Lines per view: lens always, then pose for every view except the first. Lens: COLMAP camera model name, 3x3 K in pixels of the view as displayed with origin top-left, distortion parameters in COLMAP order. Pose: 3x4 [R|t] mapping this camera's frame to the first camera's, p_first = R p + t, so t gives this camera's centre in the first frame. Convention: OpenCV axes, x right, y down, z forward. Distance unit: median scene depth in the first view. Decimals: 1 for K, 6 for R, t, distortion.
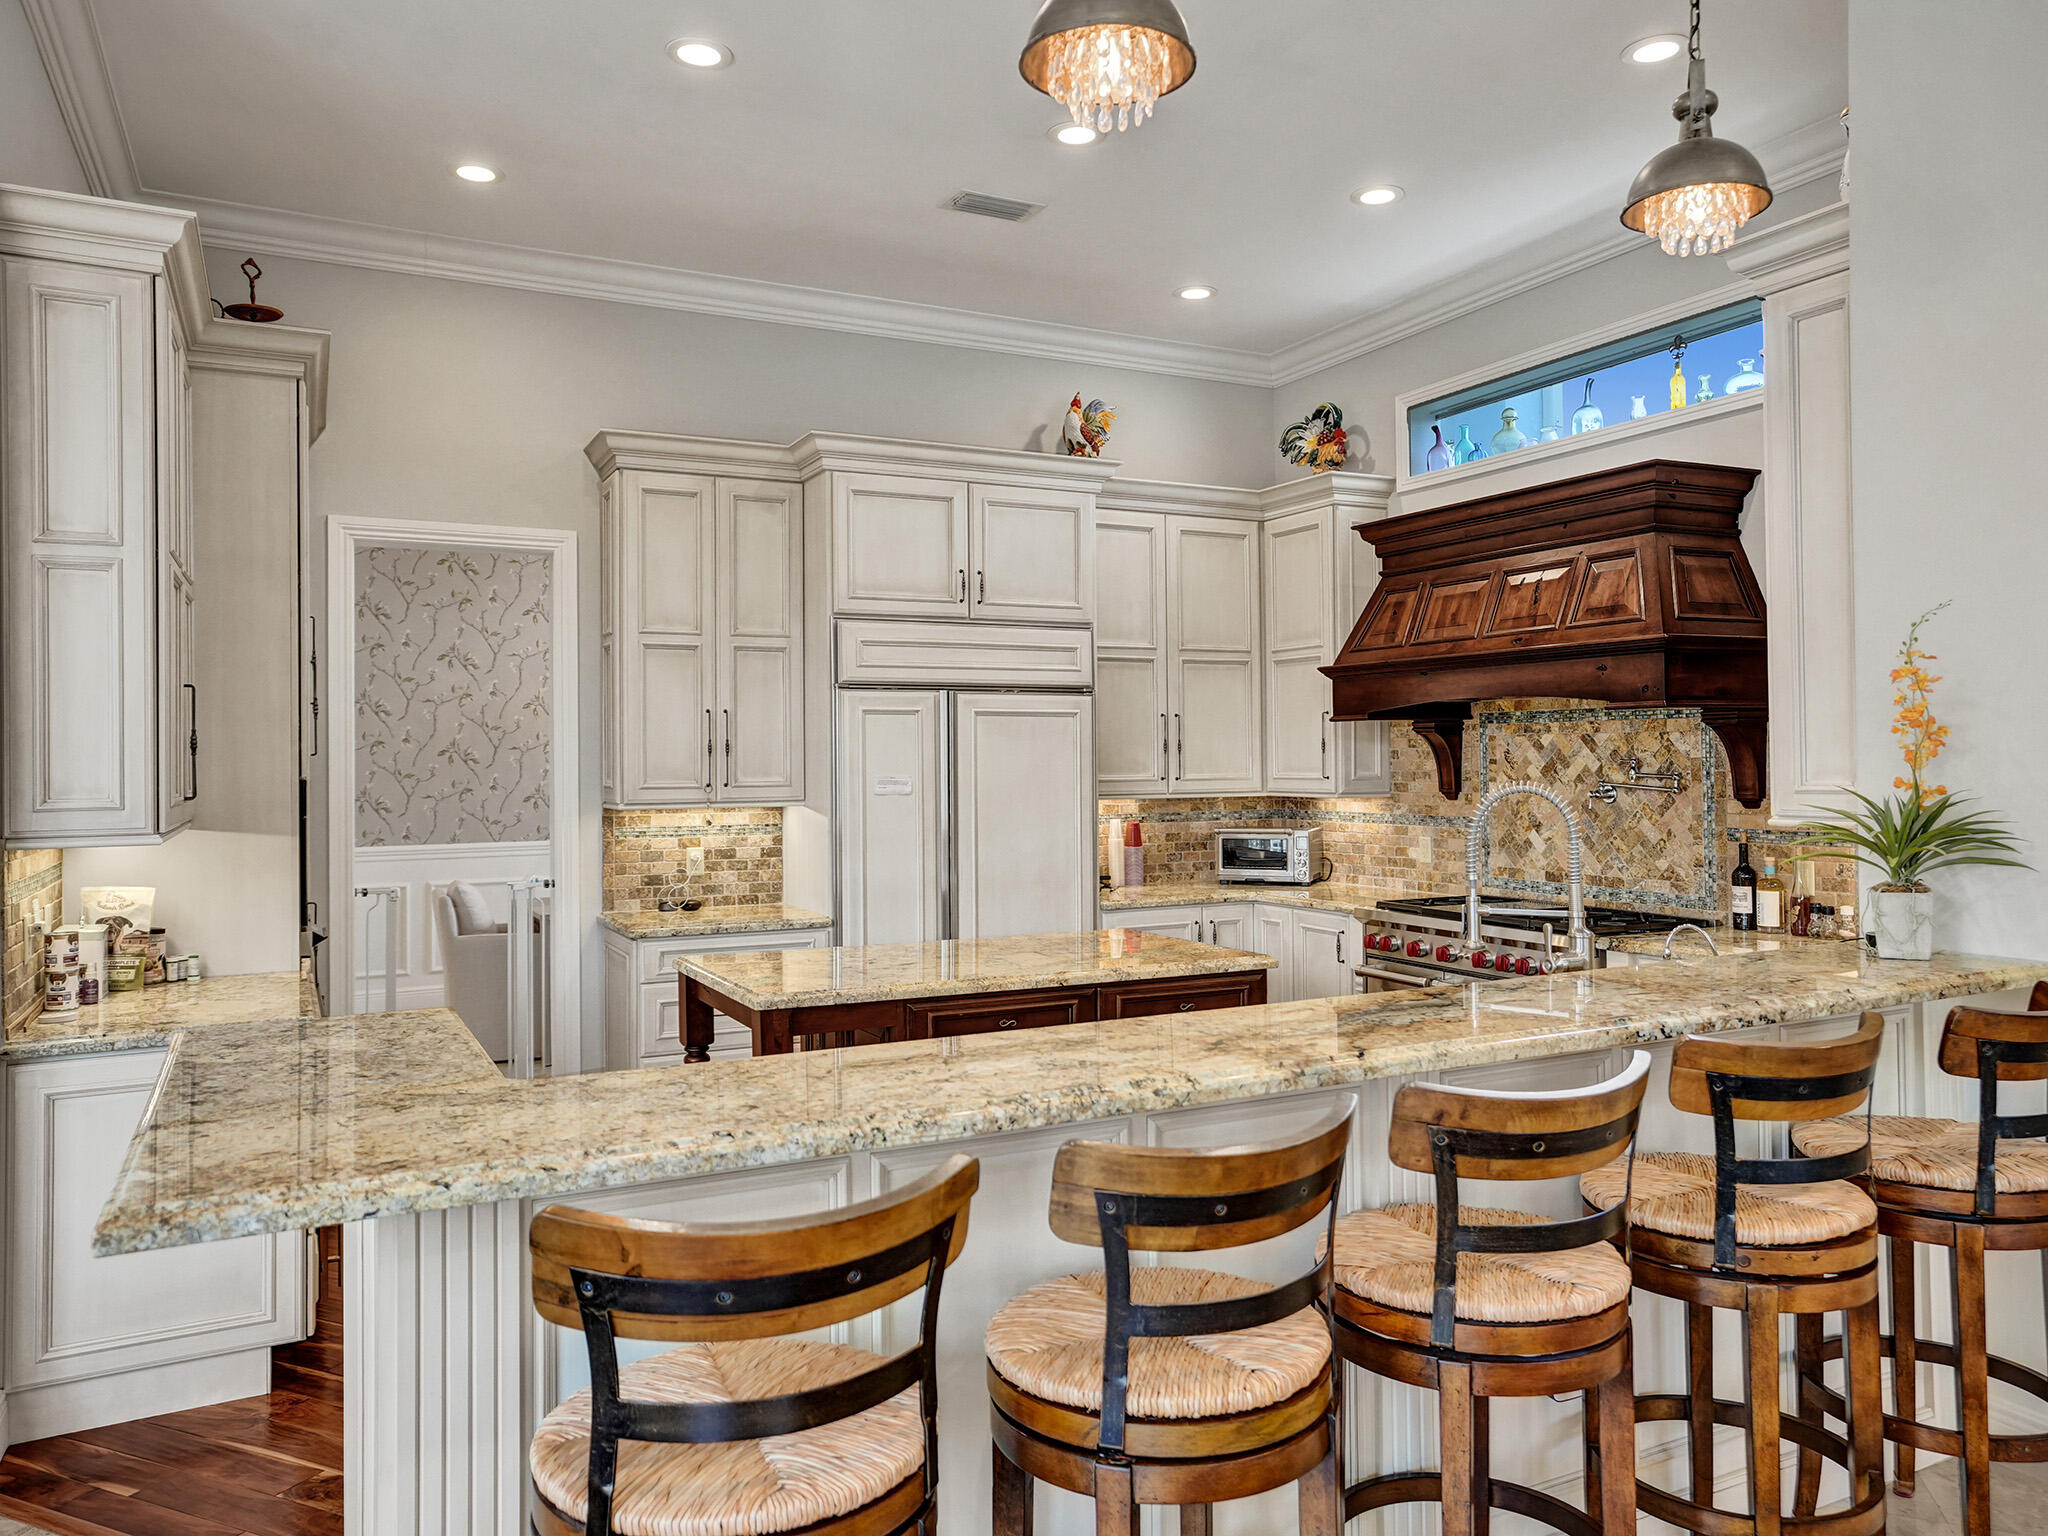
lens RADIAL K [[1321.8, 0, 1024.7], [0, 1321.8, 745.0], [0, 0, 1]] dist [0.017267, -0.000090]
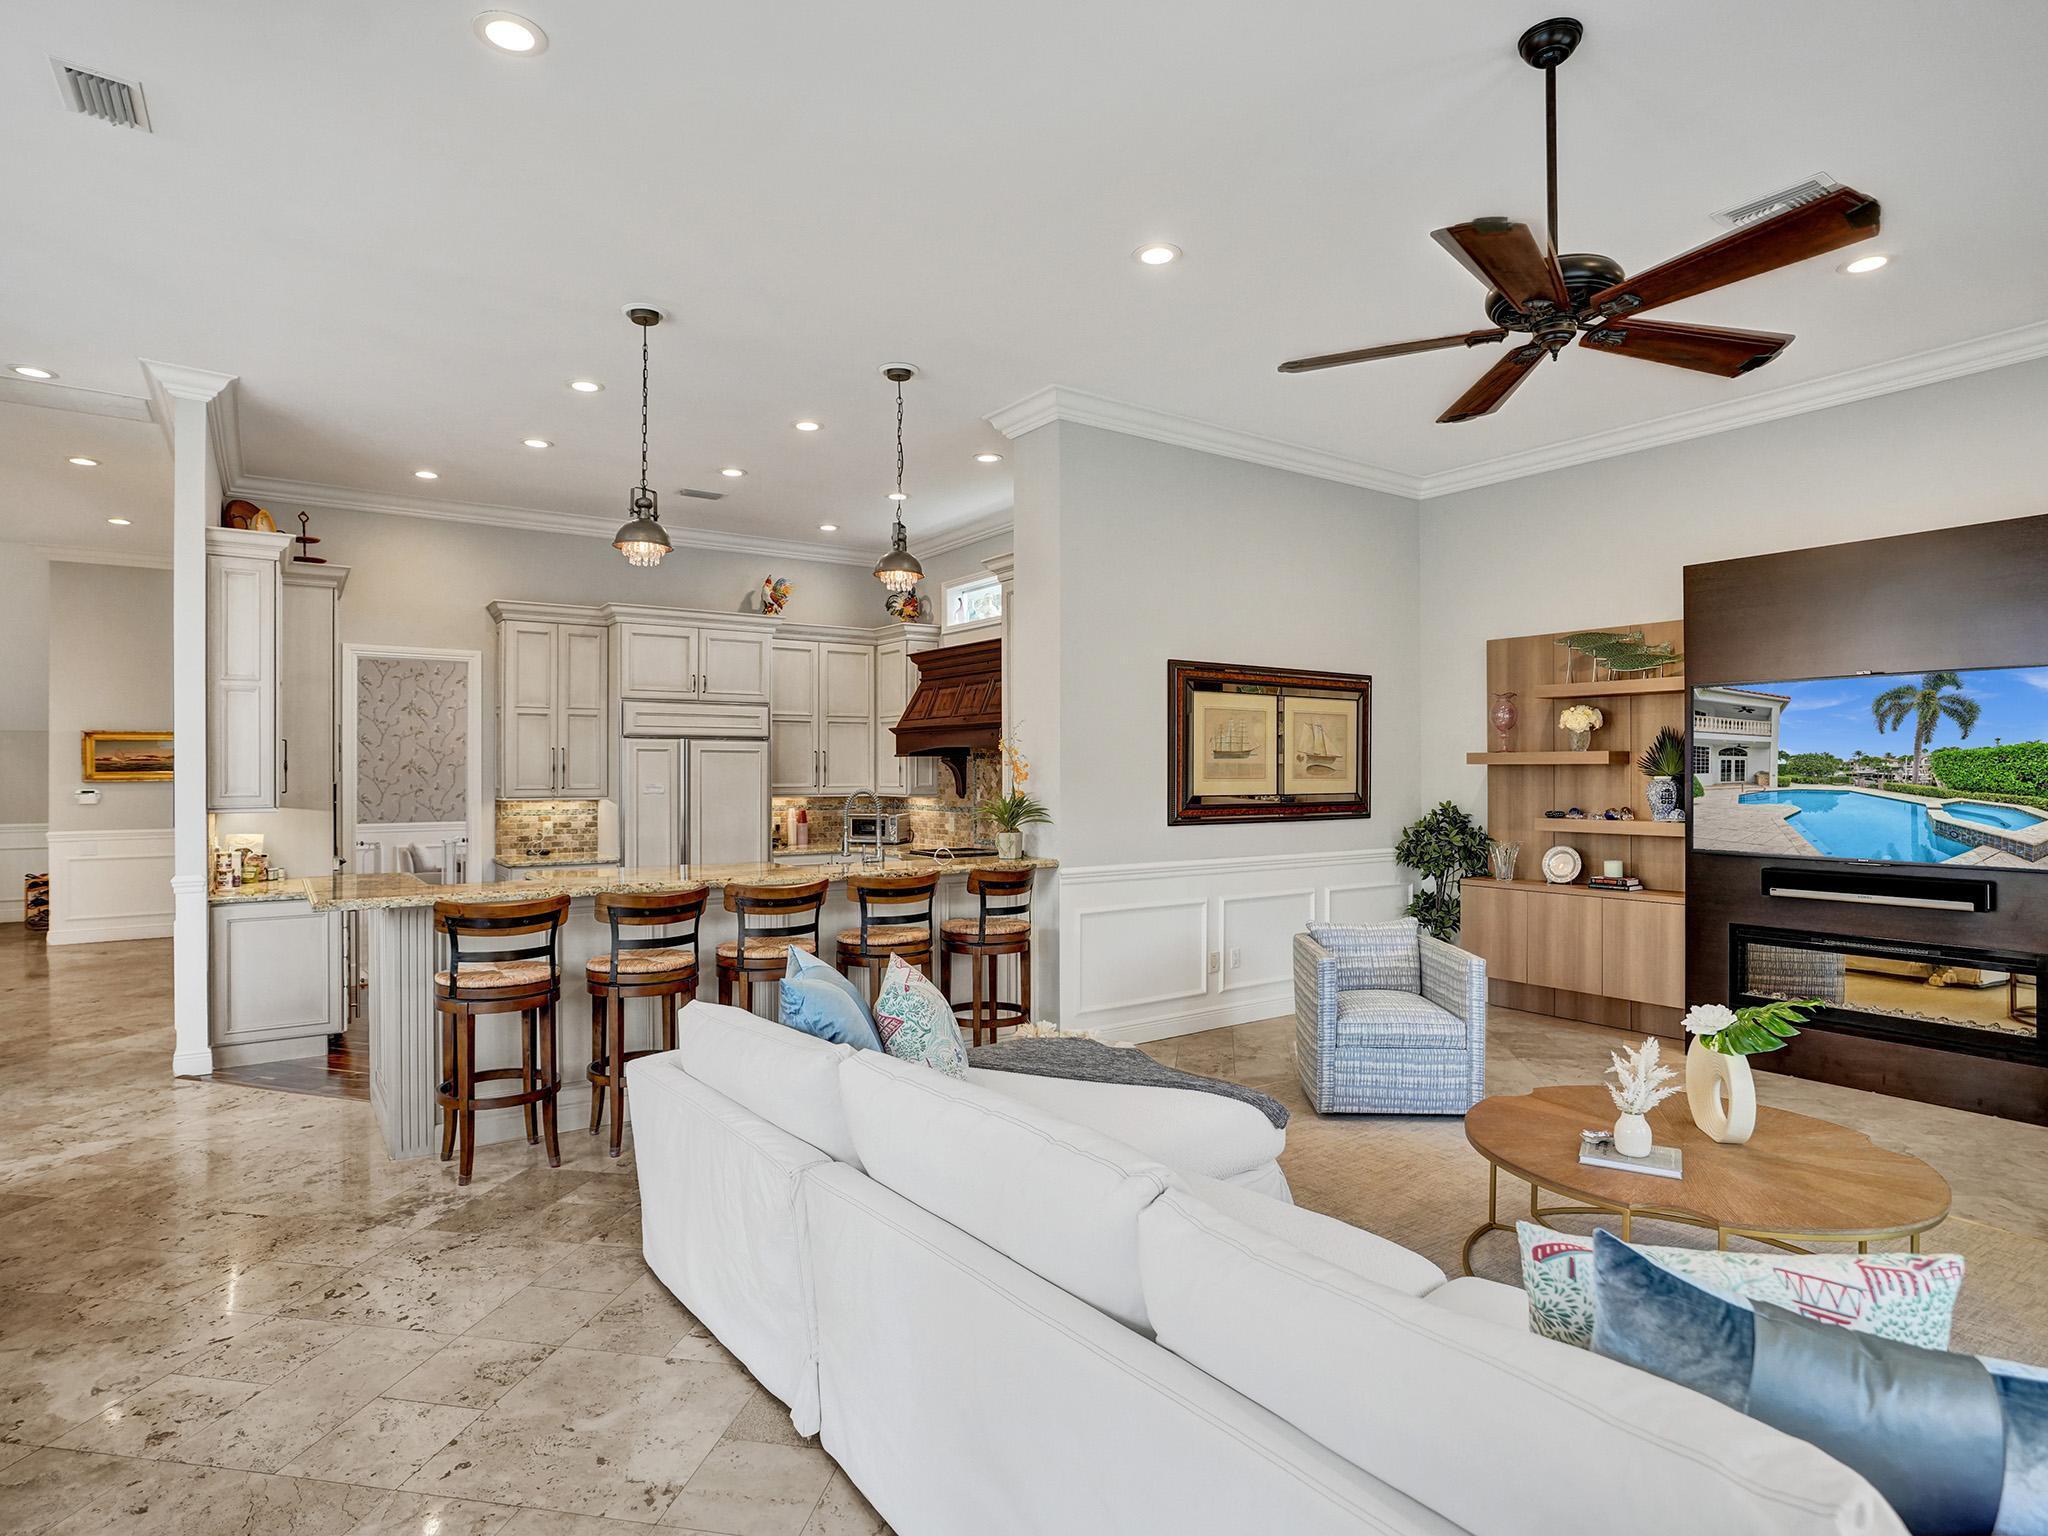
lens RADIAL K [[1098.8, 0, 1024.0], [0, 1098.8, 768.0], [0, 0, 1]] dist [-0.001645, 0.001114]
pose [[0.994690, 0.008857, 0.102531, 0.255928], [-0.009906, 0.999904, 0.009727, -0.019067], [-0.102435, -0.010691, 0.994682, -0.597247]]
